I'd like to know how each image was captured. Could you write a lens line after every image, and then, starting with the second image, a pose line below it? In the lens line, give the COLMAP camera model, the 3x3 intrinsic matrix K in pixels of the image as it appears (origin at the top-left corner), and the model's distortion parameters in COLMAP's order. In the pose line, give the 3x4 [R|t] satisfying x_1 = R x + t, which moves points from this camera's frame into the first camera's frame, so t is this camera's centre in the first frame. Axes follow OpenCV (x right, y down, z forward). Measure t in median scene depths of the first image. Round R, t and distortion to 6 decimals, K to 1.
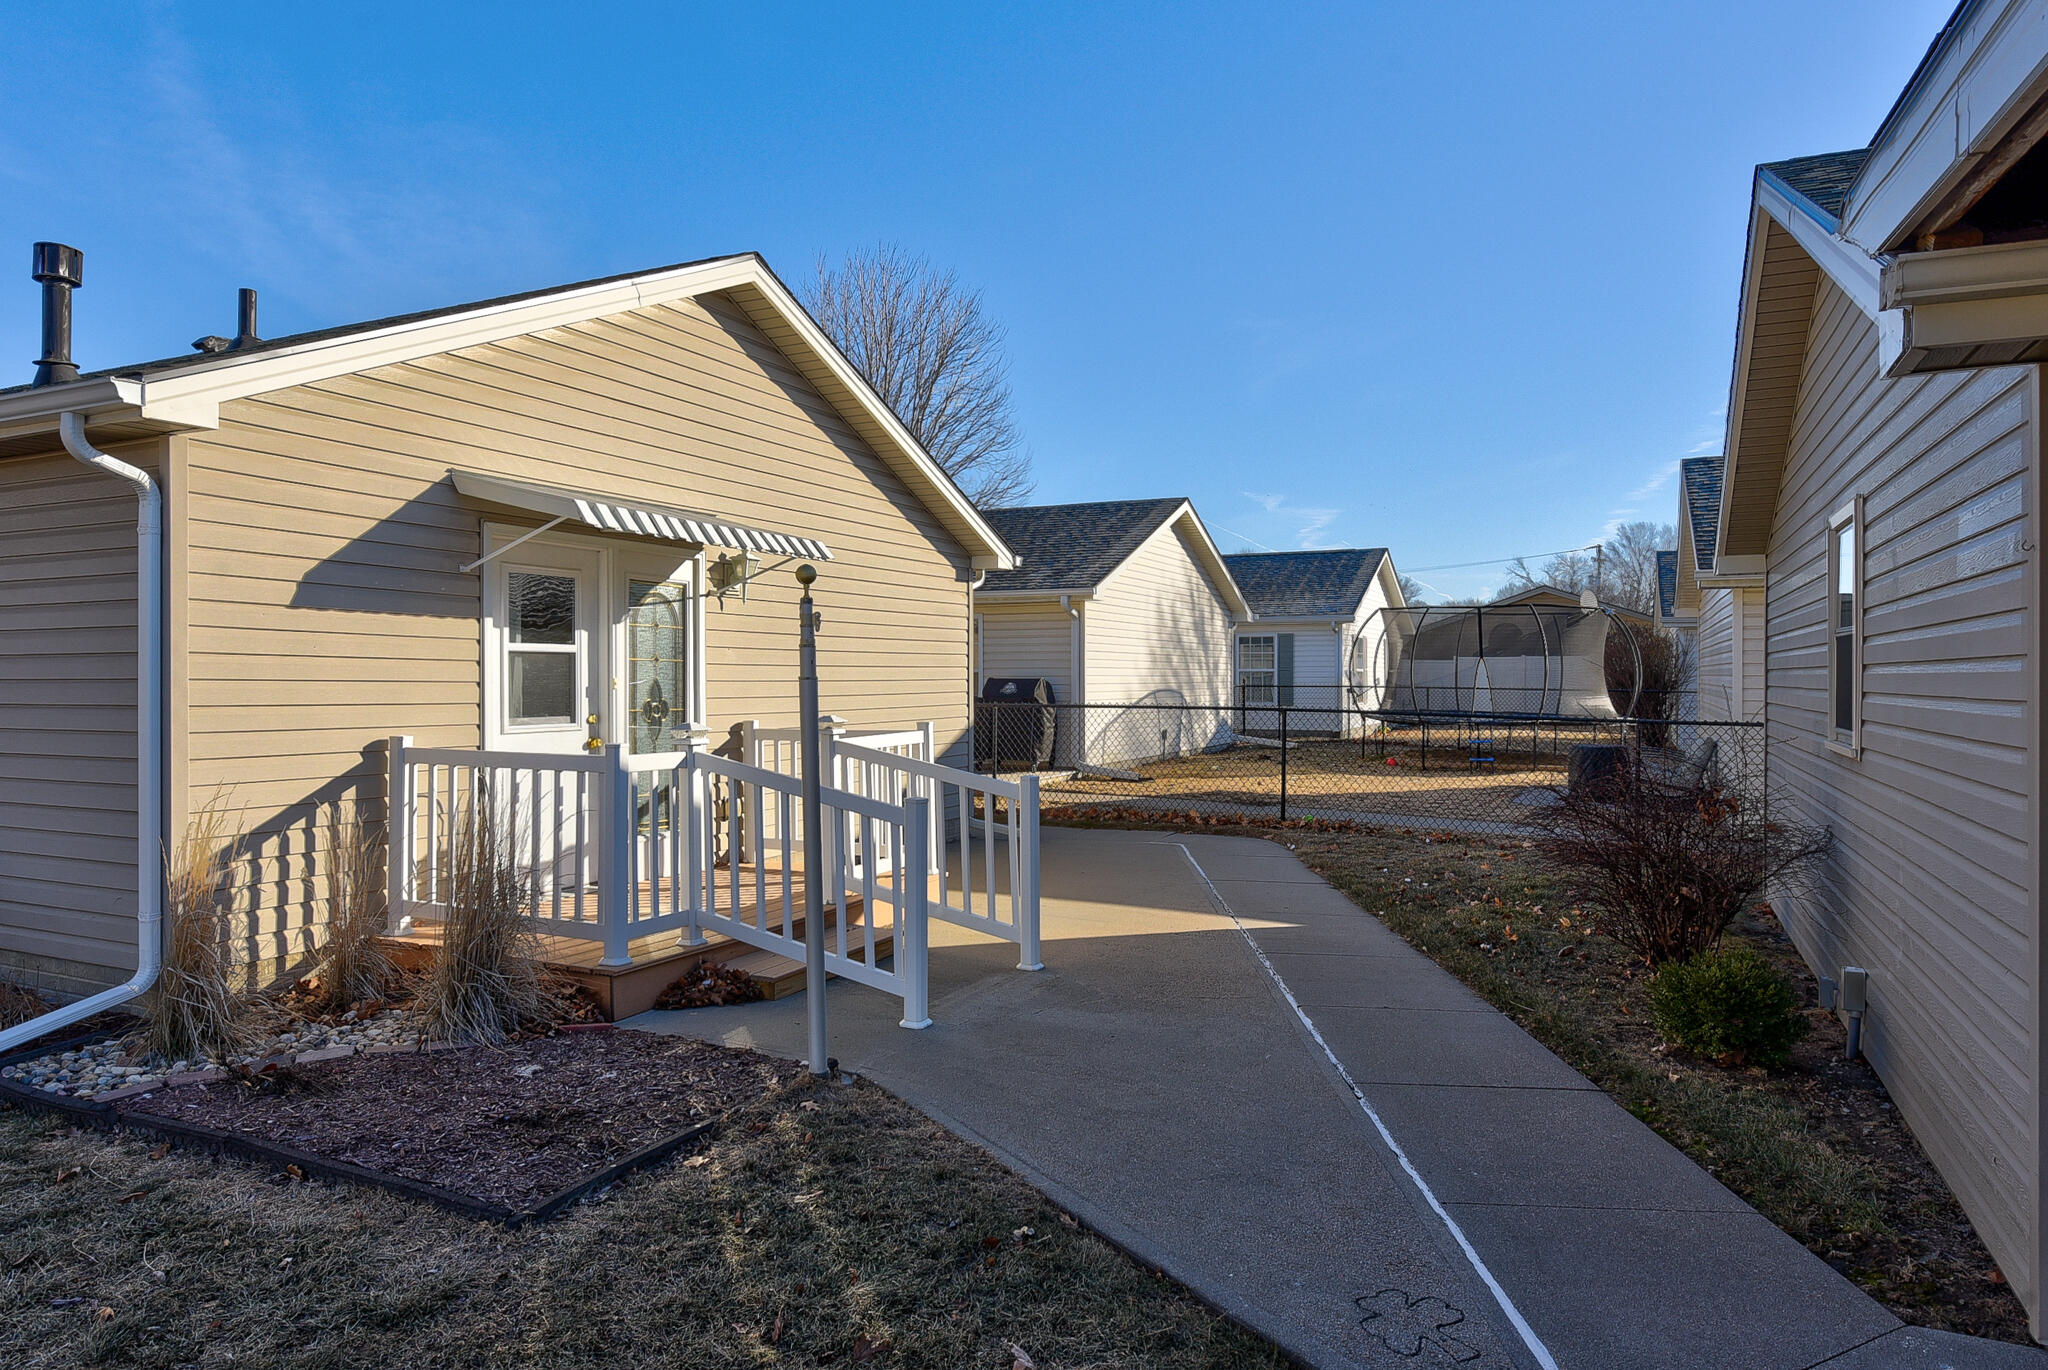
lens RADIAL K [[1294.3, 0, 993.8], [0, 1294.3, 666.1], [0, 0, 1]] dist [0.000751, -0.002008]
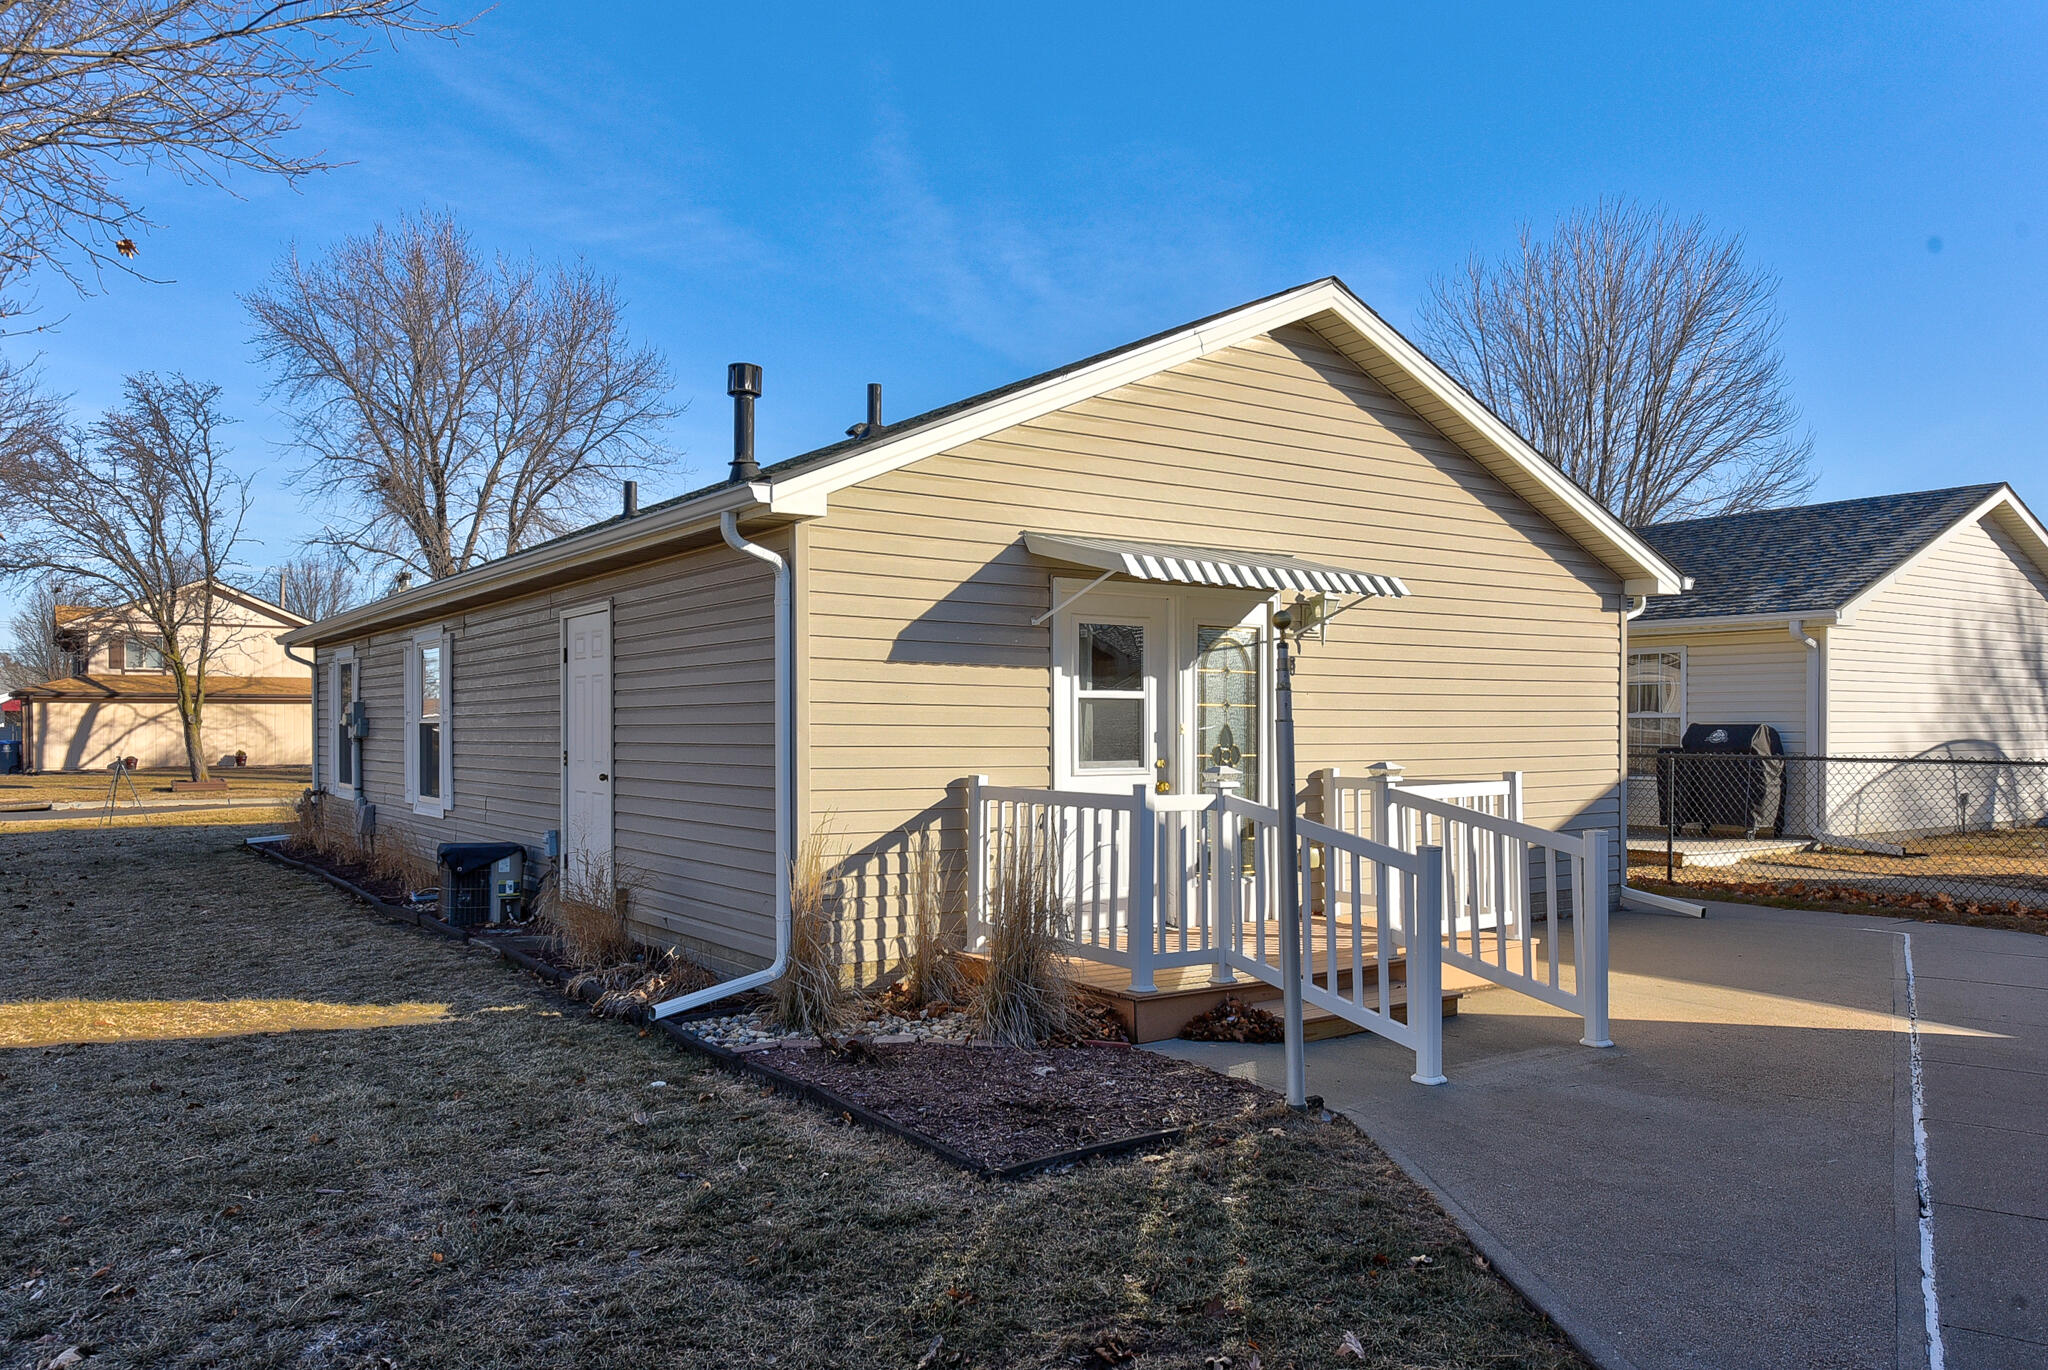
lens RADIAL K [[1461.8, 0, 974.7], [0, 1461.8, 733.1], [0, 0, 1]] dist [0.007786, -0.005455]
pose [[0.871733, 0.001718, -0.489978, 0.156890], [0.005163, 0.999906, 0.012691, 0.001800], [0.489953, -0.013593, 0.871643, -0.099960]]
